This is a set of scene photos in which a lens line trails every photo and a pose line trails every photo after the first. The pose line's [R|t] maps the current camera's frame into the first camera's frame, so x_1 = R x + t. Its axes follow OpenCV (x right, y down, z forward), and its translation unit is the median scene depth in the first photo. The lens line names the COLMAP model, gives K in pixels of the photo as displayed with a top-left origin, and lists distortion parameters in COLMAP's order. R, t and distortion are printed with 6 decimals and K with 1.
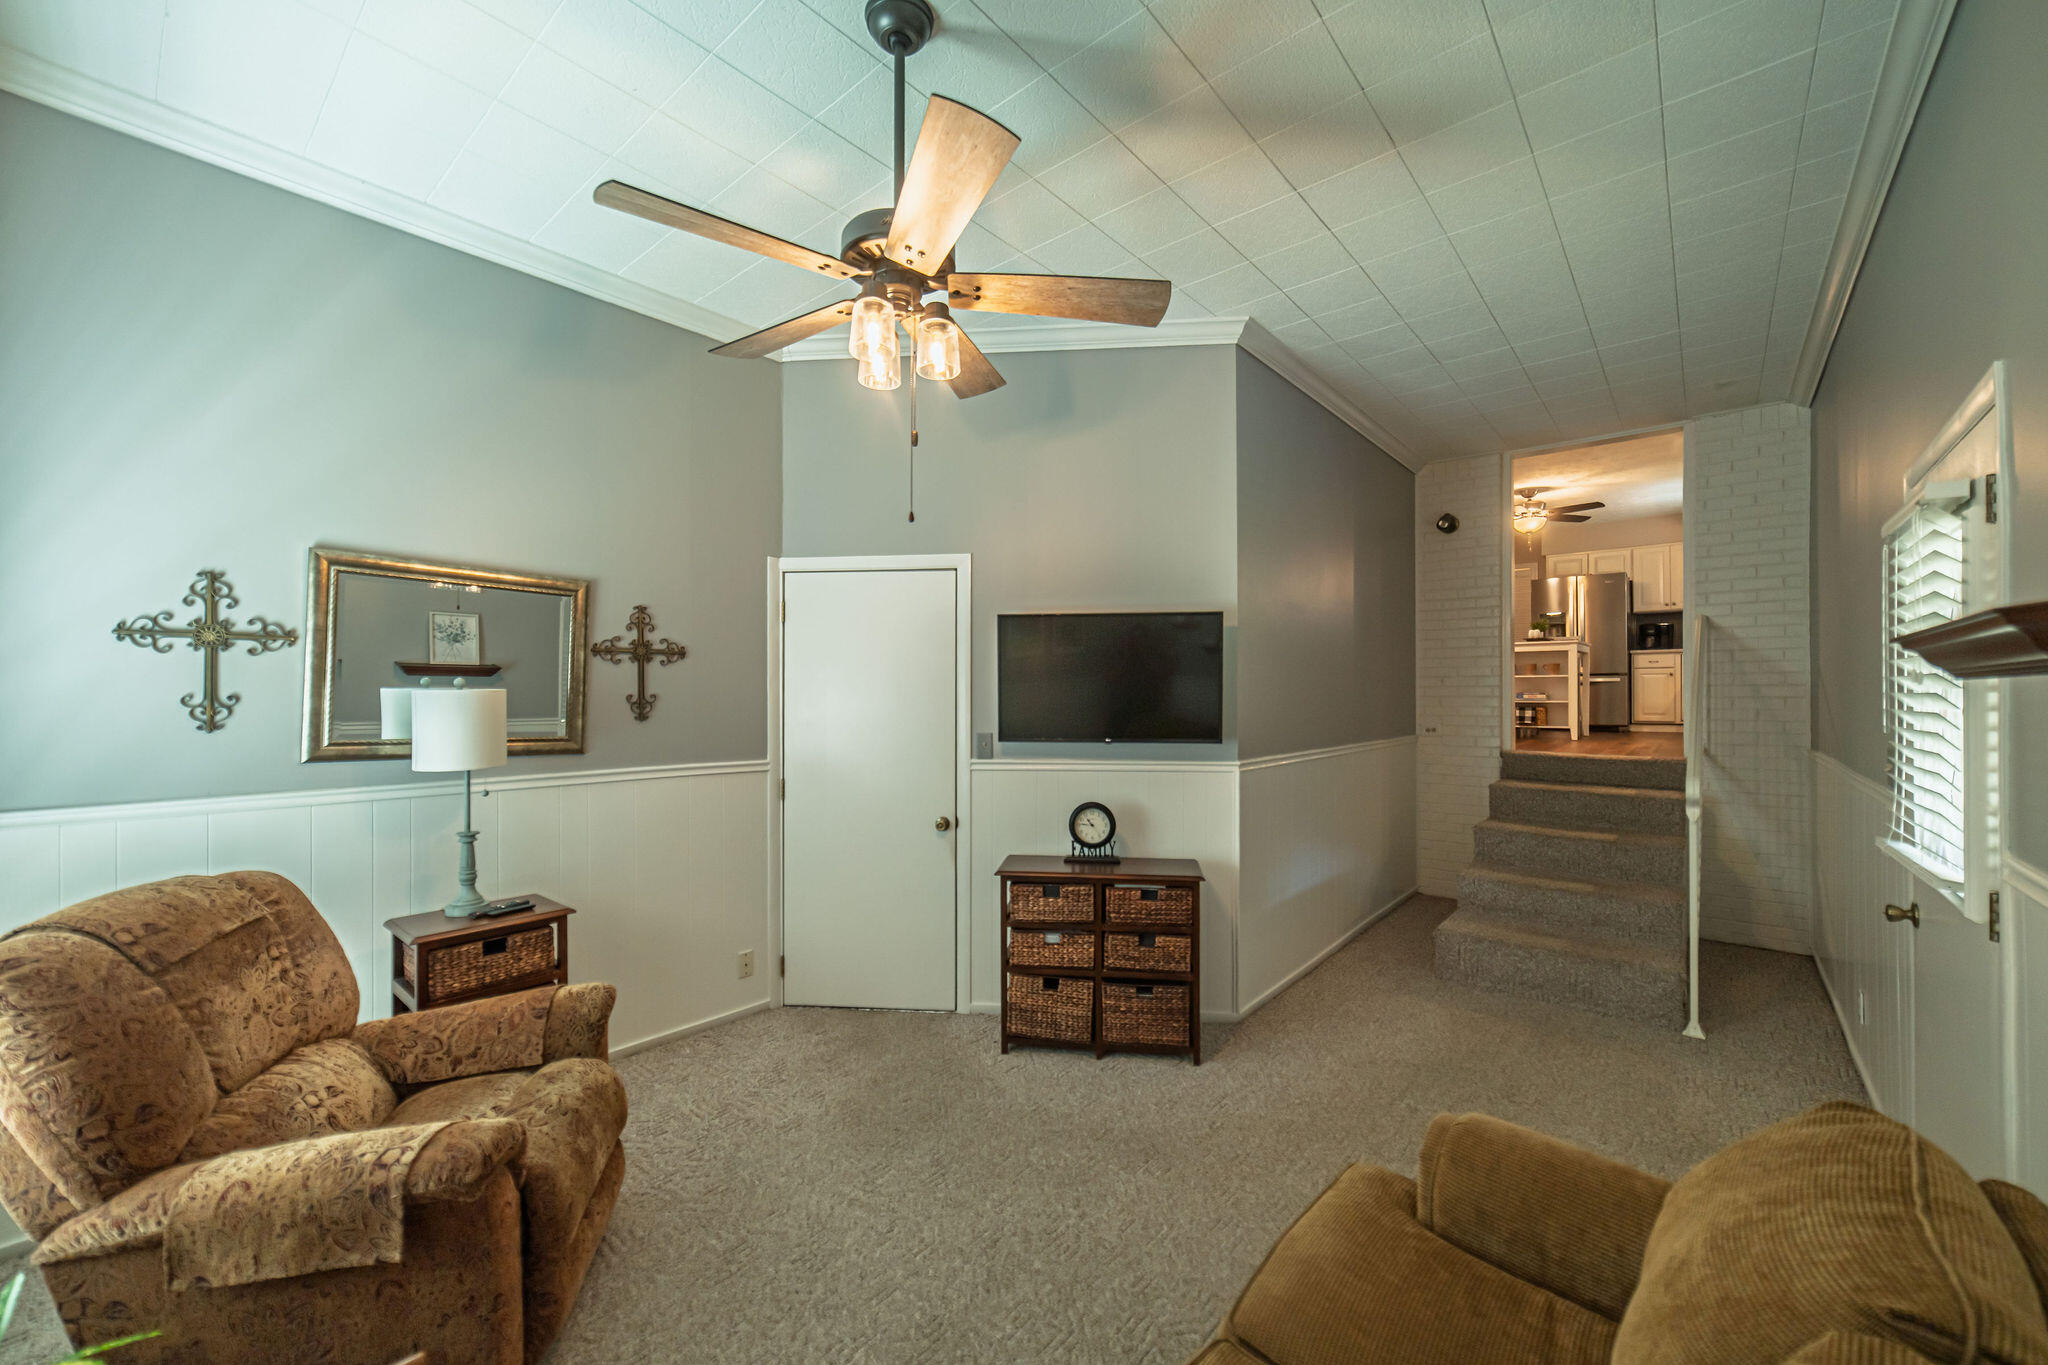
lens RADIAL K [[801.6, 0, 1036.0], [0, 801.6, 696.5], [0, 0, 1]] dist [-0.000182, 0.000096]
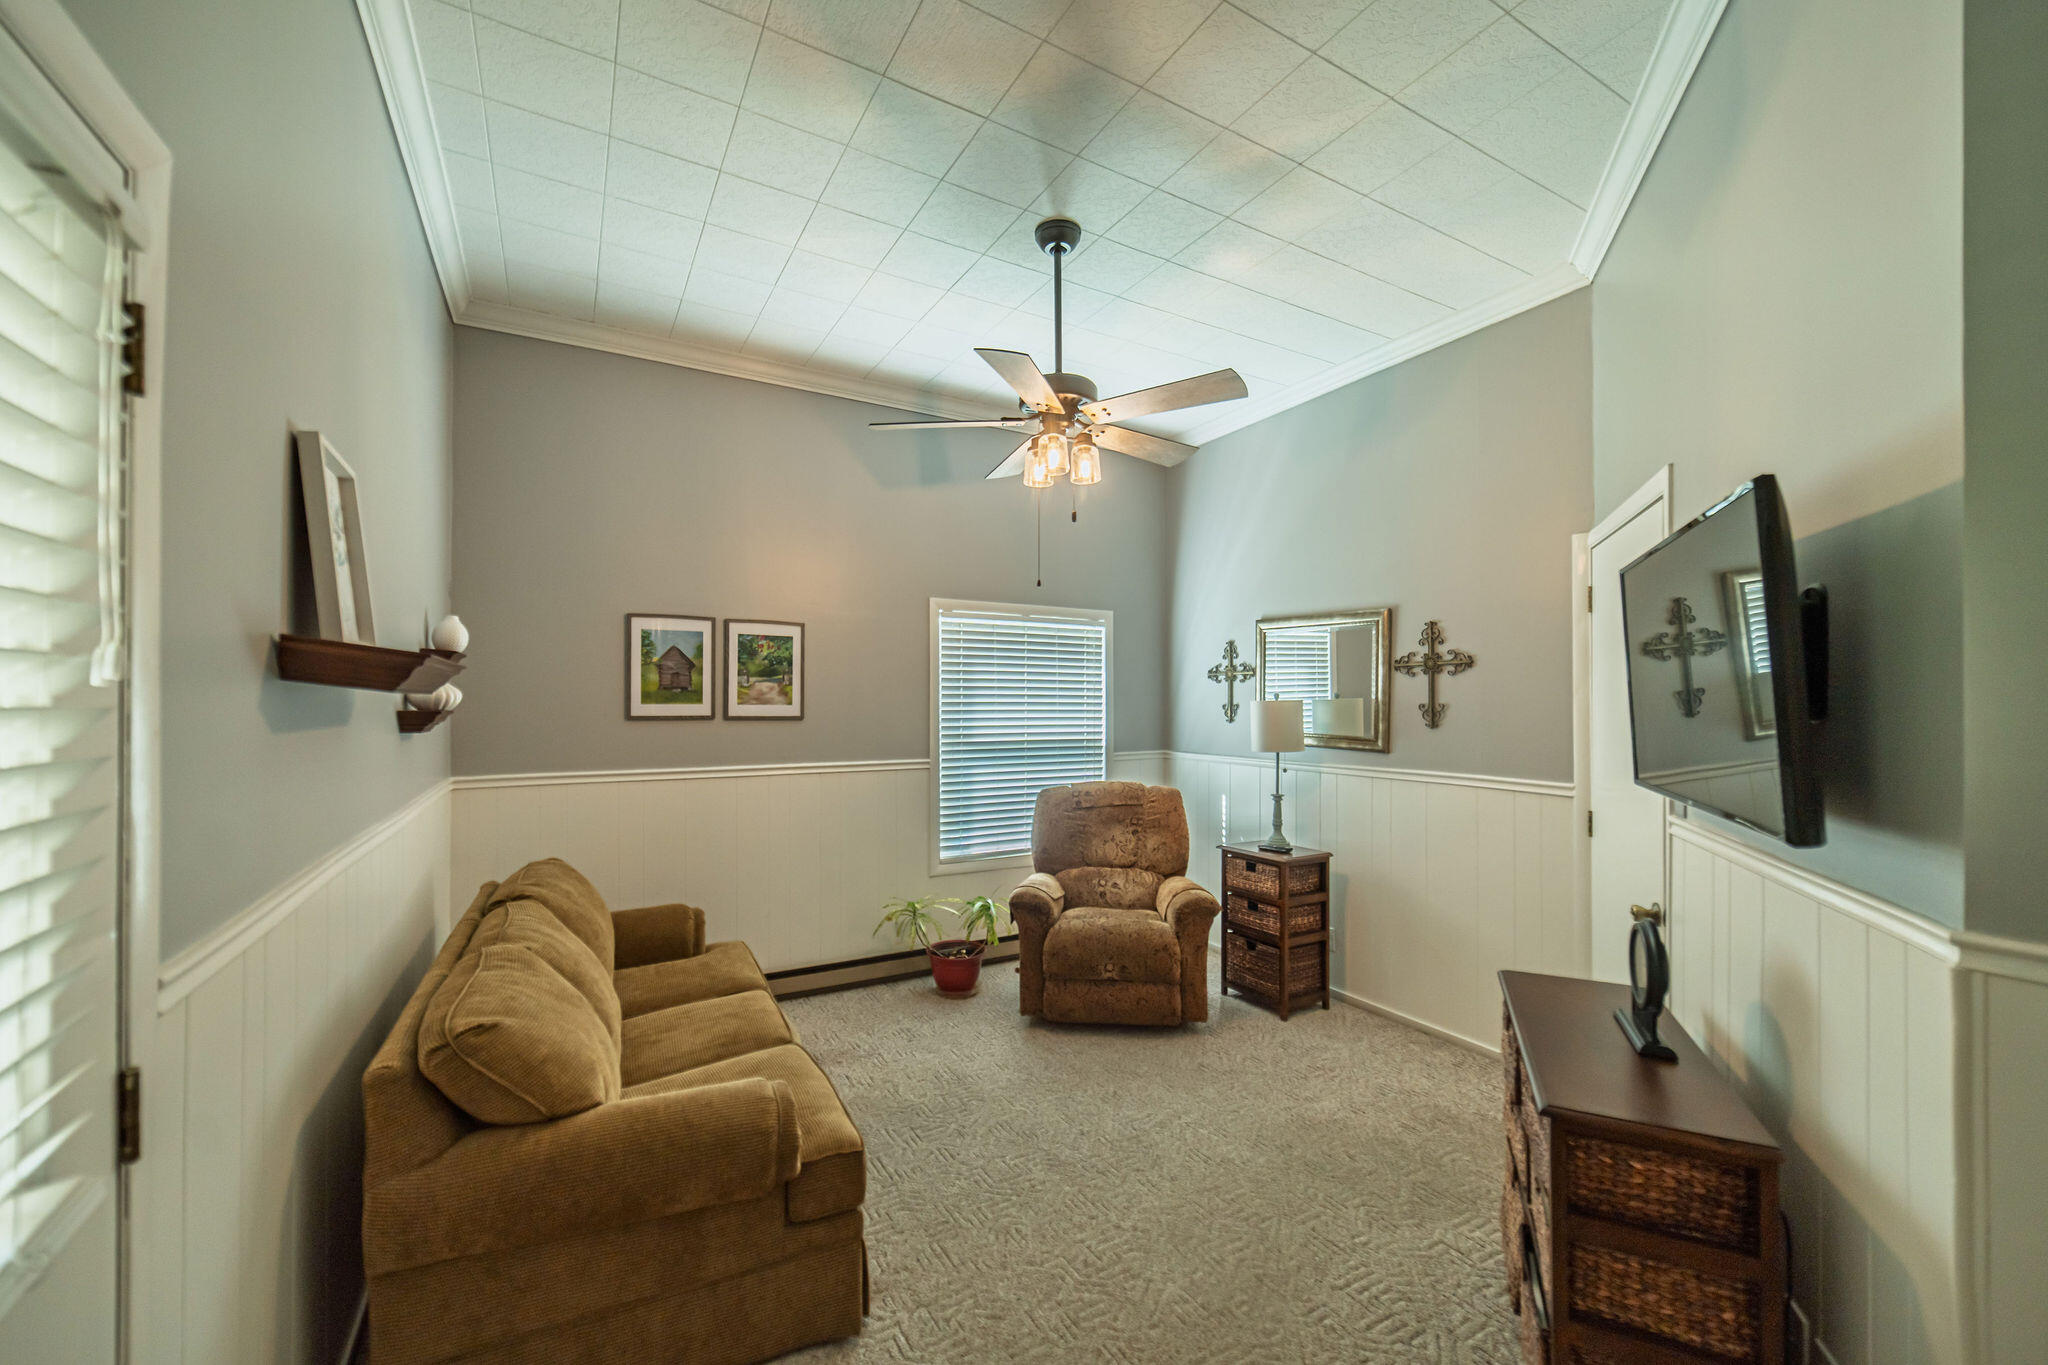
lens RADIAL K [[801.6, 0, 1020.2], [0, 801.6, 692.2], [0, 0, 1]] dist [-0.000182, 0.000096]
pose [[-0.328001, -0.013403, -0.944582, 0.699714], [-0.001507, 0.999906, -0.013665, -0.002126], [0.944676, -0.003059, -0.327990, 0.812575]]
